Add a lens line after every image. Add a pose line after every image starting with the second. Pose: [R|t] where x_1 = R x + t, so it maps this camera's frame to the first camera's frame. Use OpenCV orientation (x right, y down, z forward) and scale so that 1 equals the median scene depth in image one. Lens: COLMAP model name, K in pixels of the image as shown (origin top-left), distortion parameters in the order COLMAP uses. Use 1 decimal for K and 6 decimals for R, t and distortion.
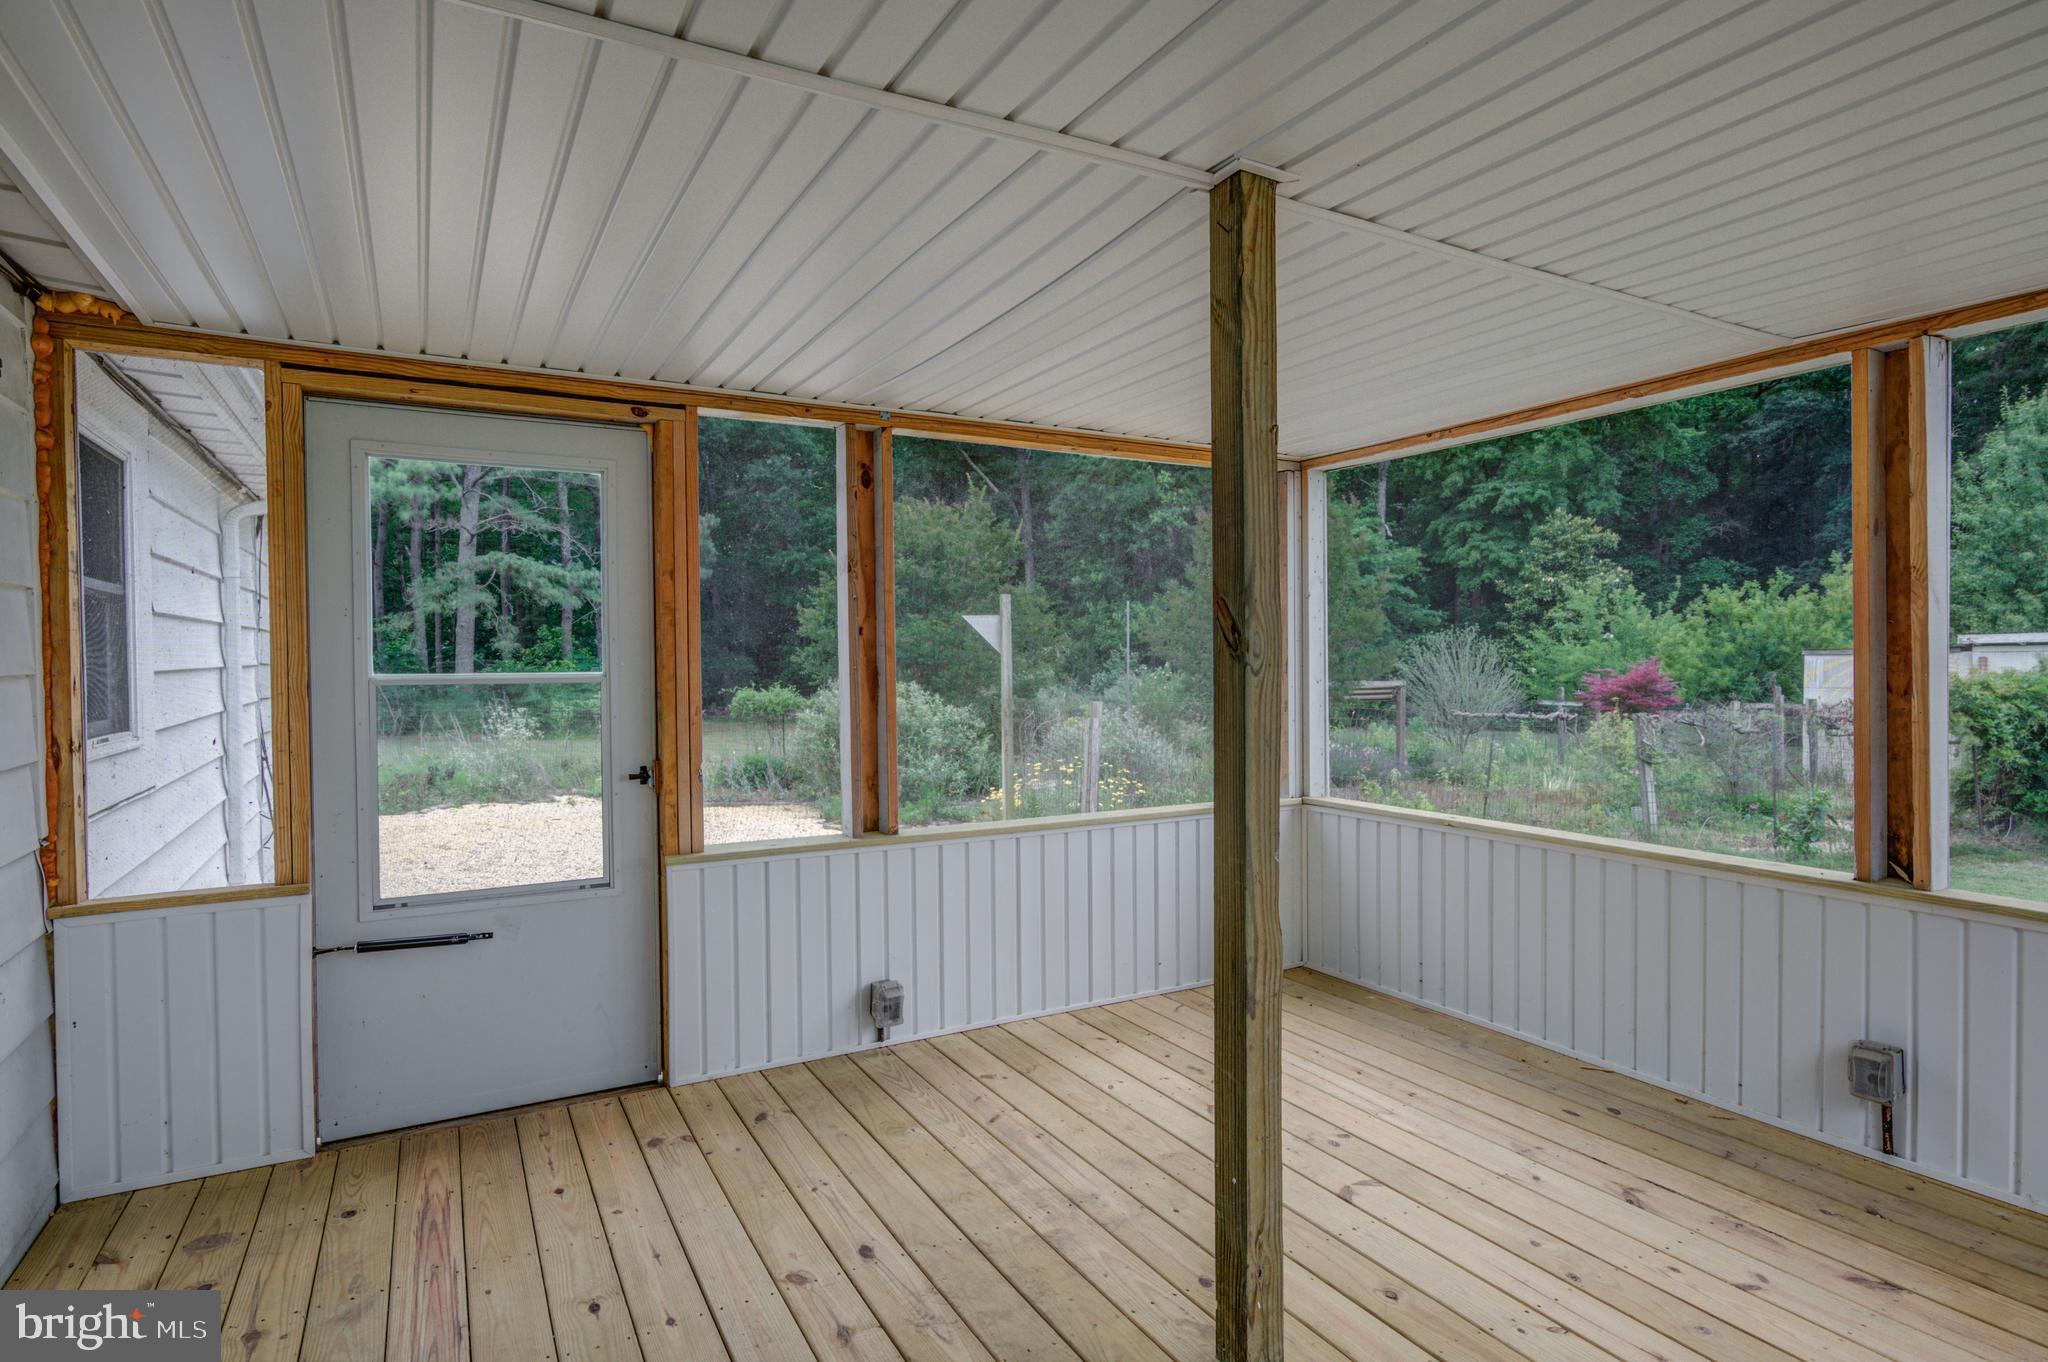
lens RADIAL K [[1067.9, 0, 1030.1], [0, 1067.9, 685.5], [0, 0, 1]] dist [-0.014203, 0.000798]
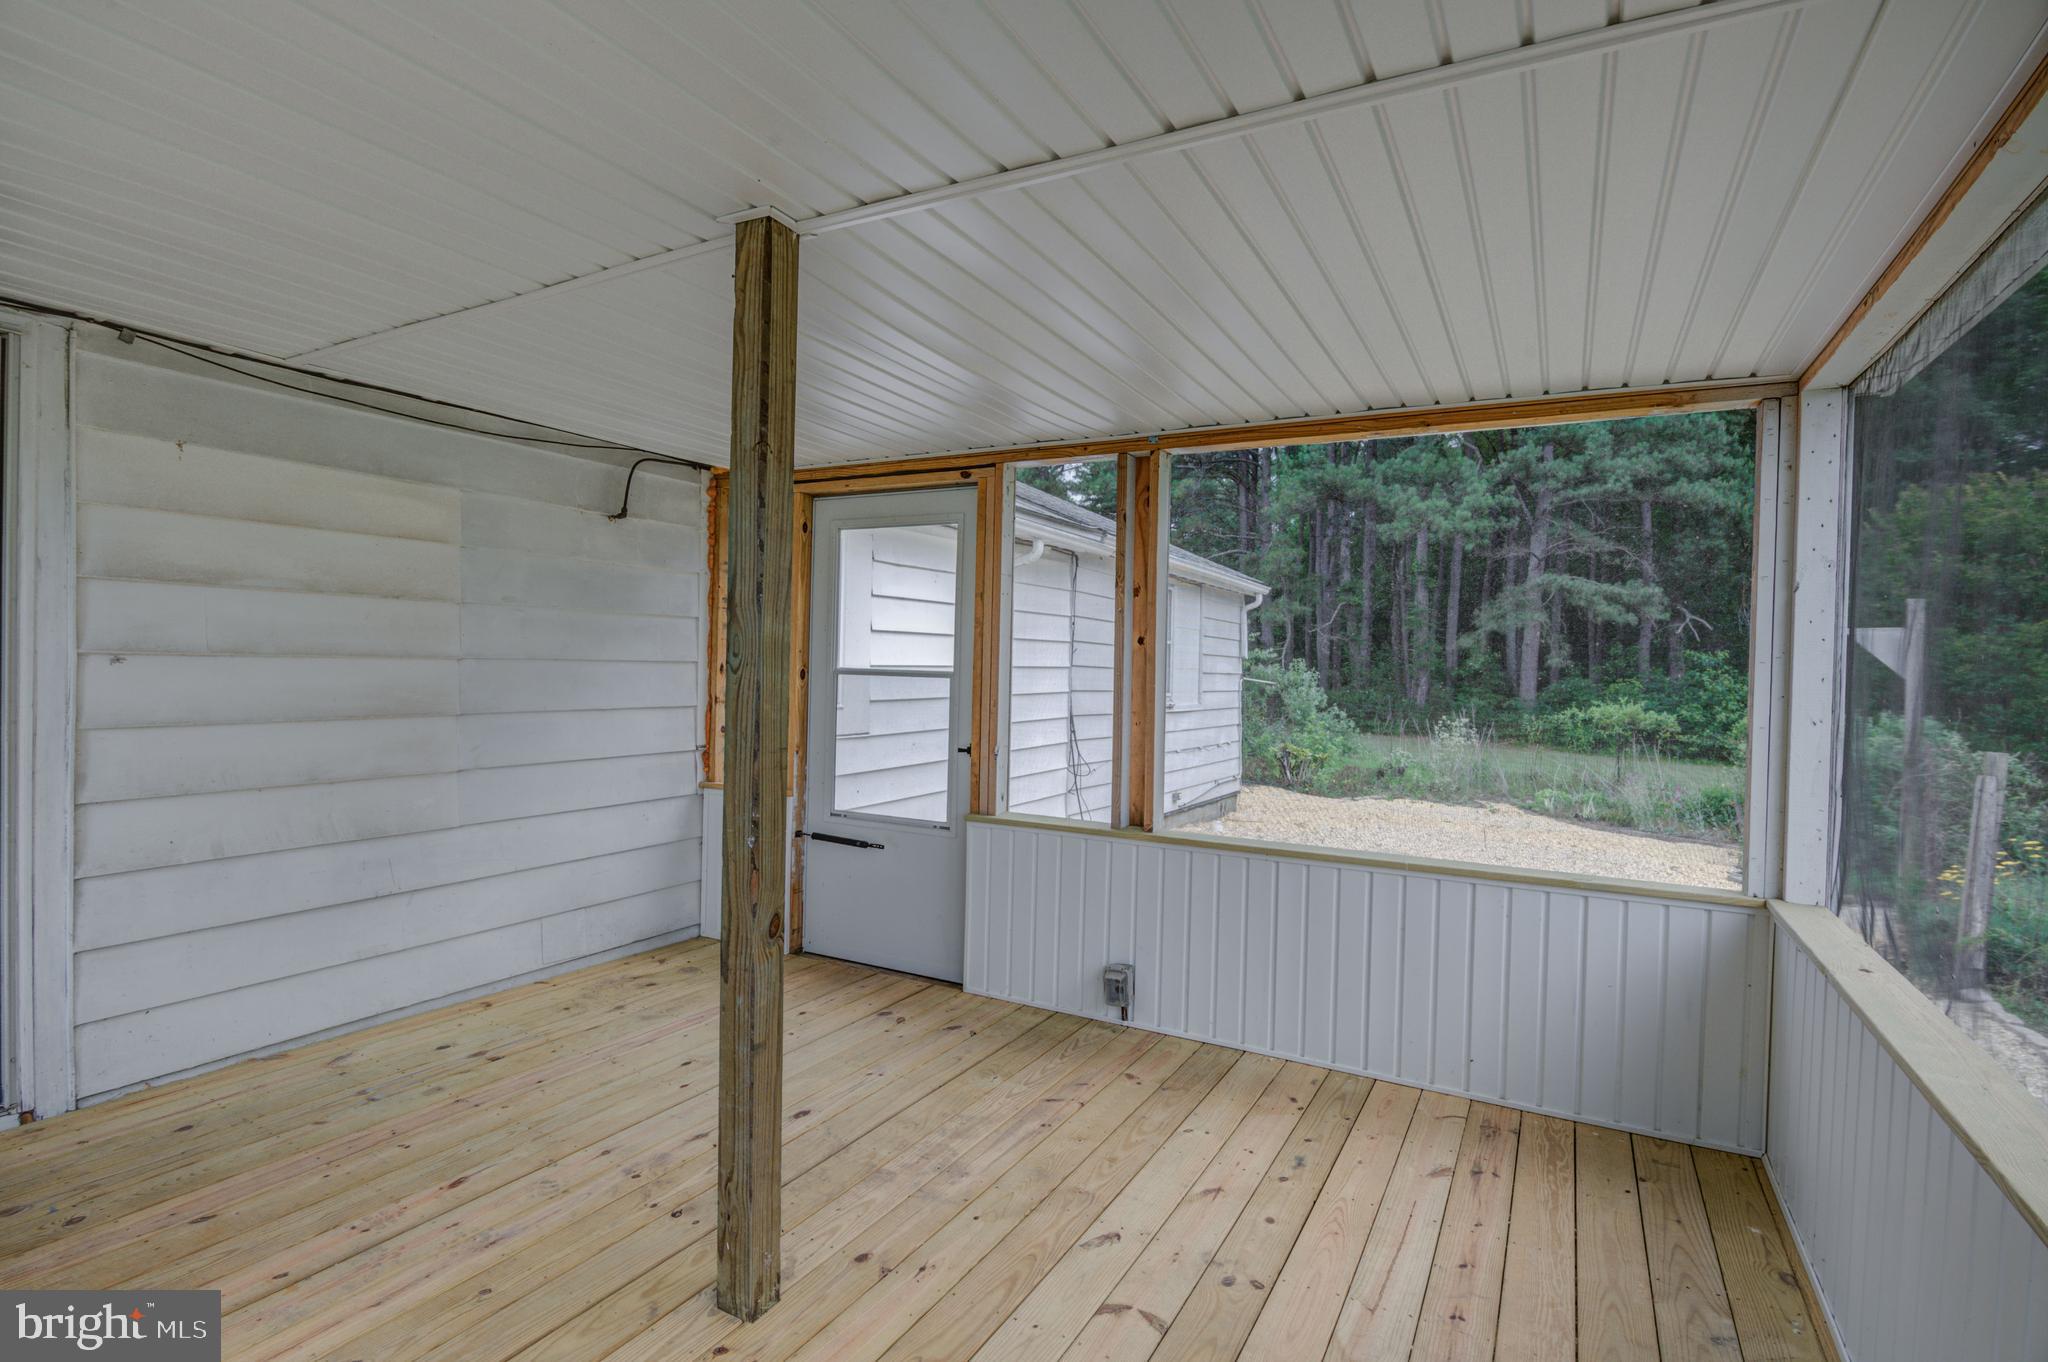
lens RADIAL K [[999.8, 0, 1033.3], [0, 999.8, 683.5], [0, 0, 1]] dist [-0.016250, 0.001214]
pose [[0.530964, 0.034759, -0.846681, 0.108307], [-0.048896, 0.998750, 0.010339, -0.002115], [0.845983, 0.035910, 0.532000, 0.061467]]
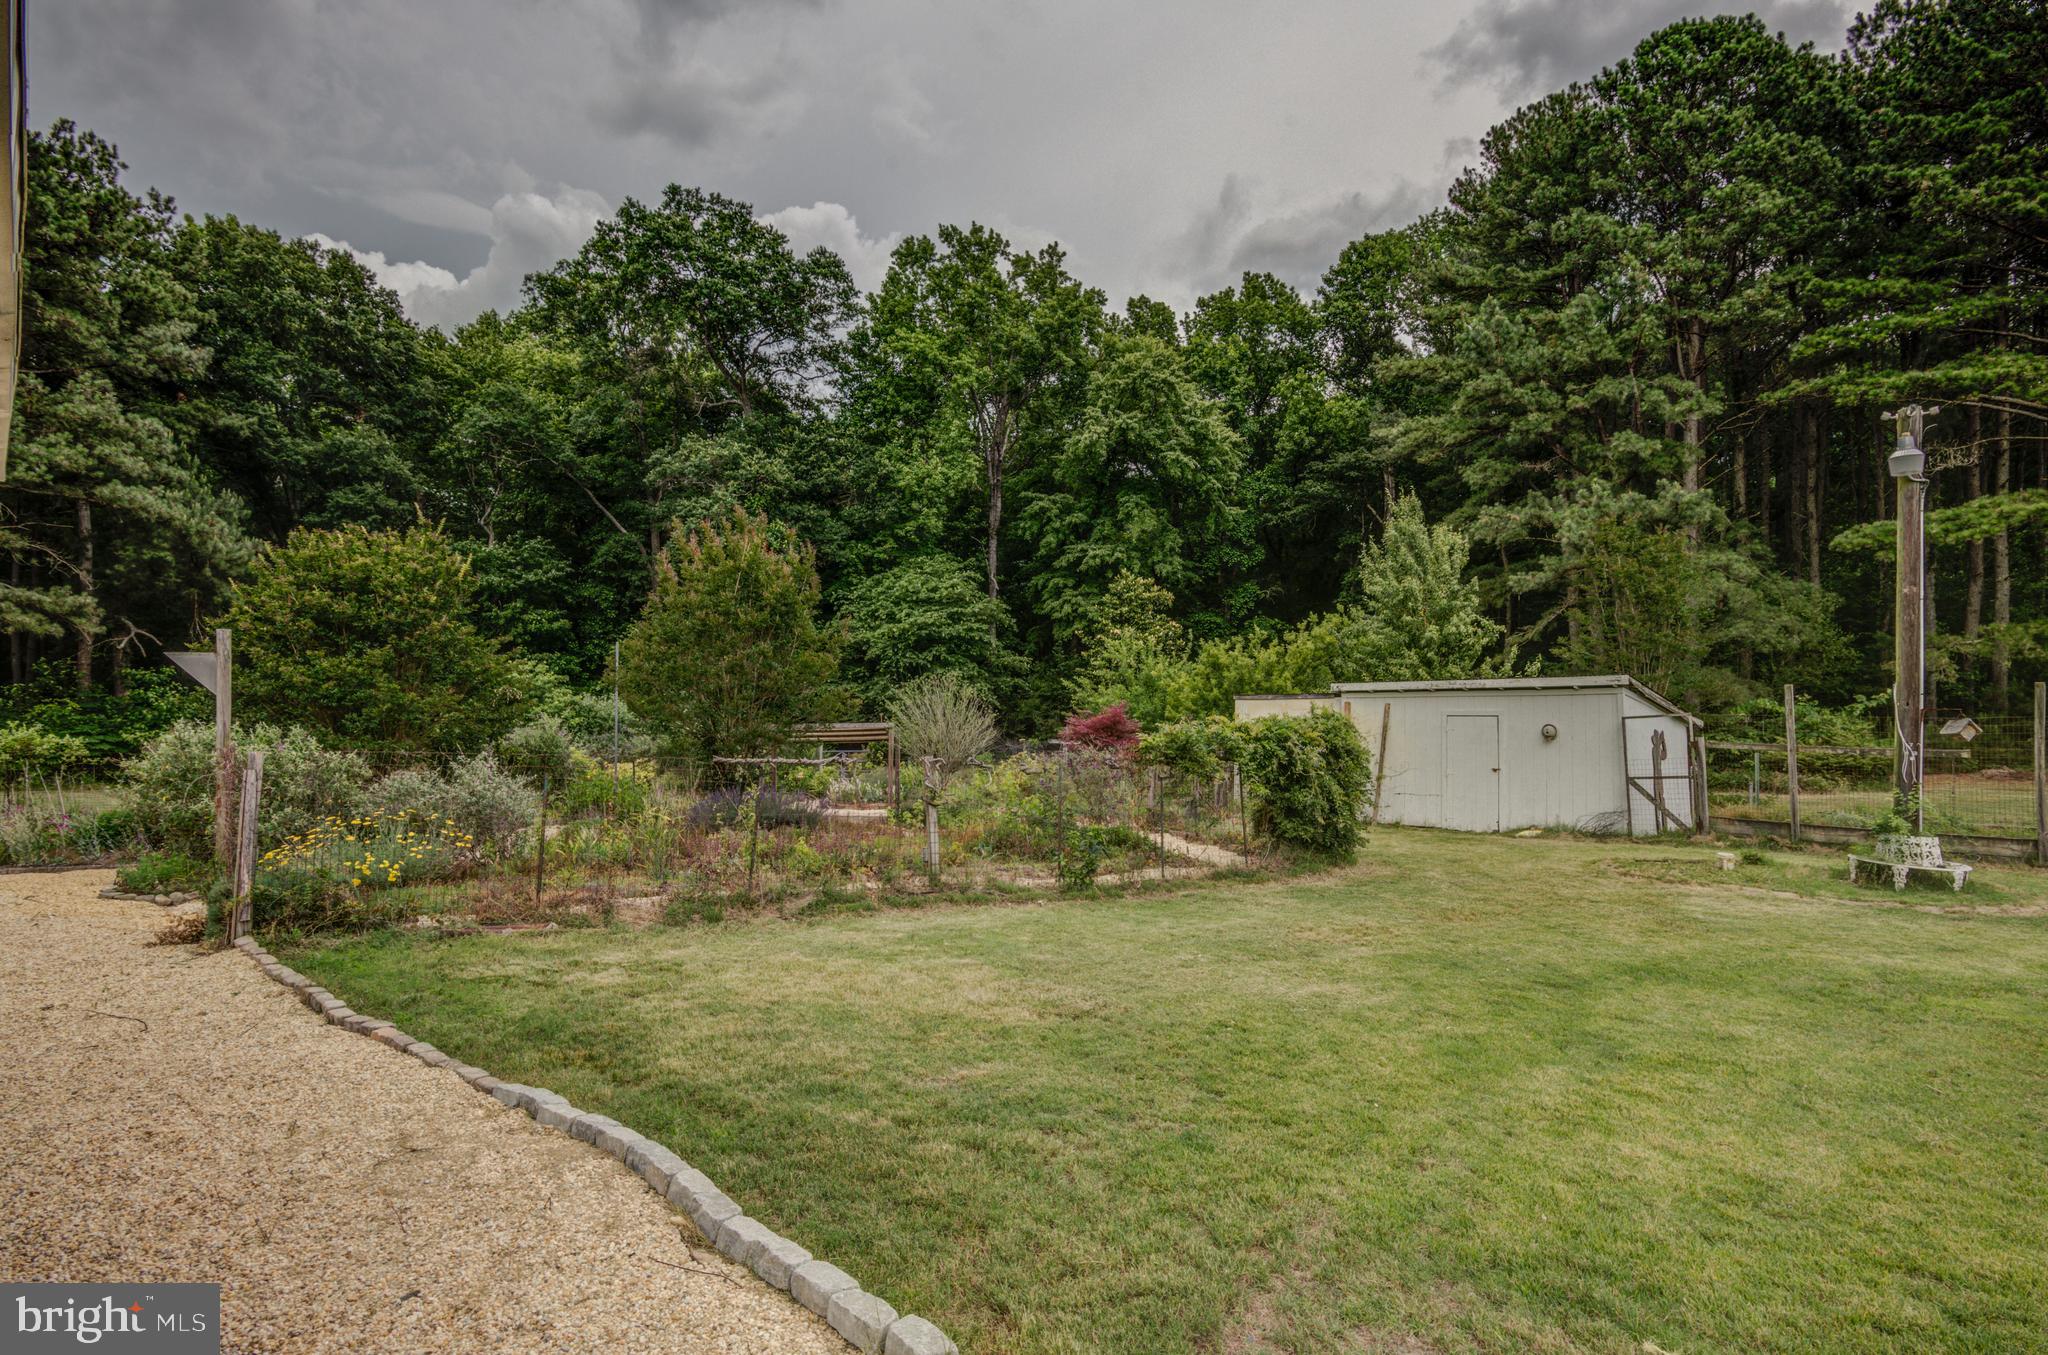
lens RADIAL K [[999.8, 0, 1033.3], [0, 999.8, 680.0], [0, 0, 1]] dist [-0.016250, 0.001214]
pose [[0.958965, 0.009964, 0.283351, 0.183189], [0.002485, 0.999049, -0.043540, -0.002740], [-0.283515, 0.042457, 0.958027, 0.011917]]
